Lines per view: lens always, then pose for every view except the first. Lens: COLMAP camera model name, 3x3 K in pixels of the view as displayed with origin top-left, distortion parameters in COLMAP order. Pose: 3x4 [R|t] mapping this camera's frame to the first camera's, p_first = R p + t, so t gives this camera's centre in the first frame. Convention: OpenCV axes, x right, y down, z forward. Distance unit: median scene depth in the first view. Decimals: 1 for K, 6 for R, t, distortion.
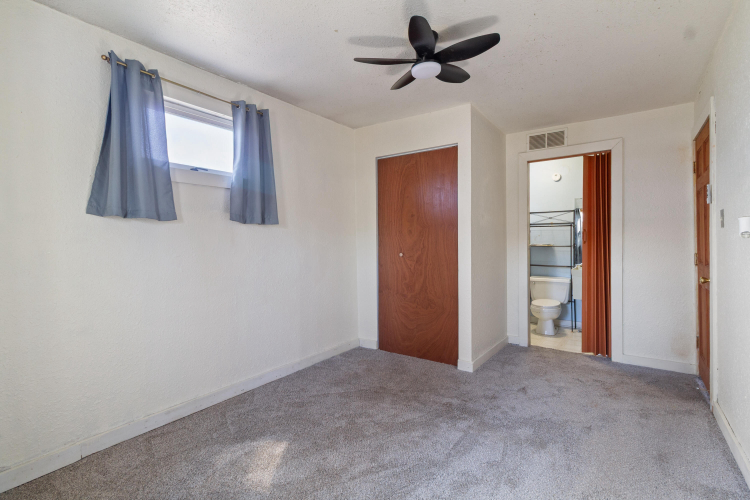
lens RADIAL K [[354.5, 0, 373.1], [0, 354.5, 242.5], [0, 0, 1]] dist [-0.000401, -0.000215]
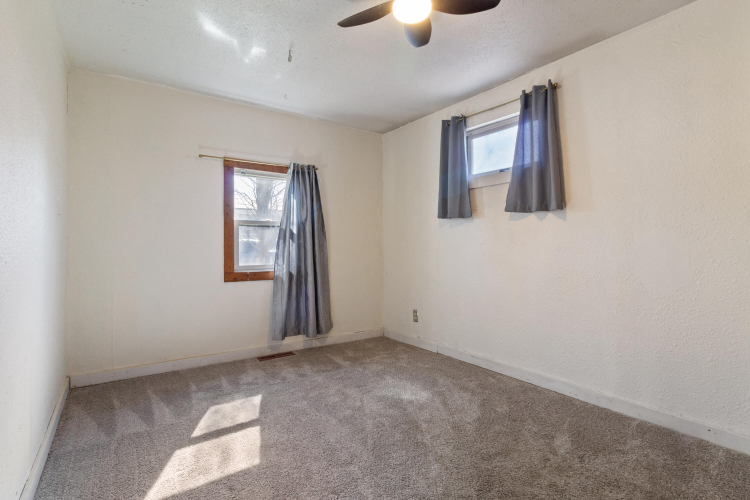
lens RADIAL K [[354.5, 0, 373.1], [0, 354.5, 242.5], [0, 0, 1]] dist [-0.000401, -0.000215]
pose [[-0.320213, 0.008769, -0.947305, 0.789176], [0.009238, 0.999939, 0.006134, 0.021154], [0.947301, -0.006787, -0.320274, 1.001044]]
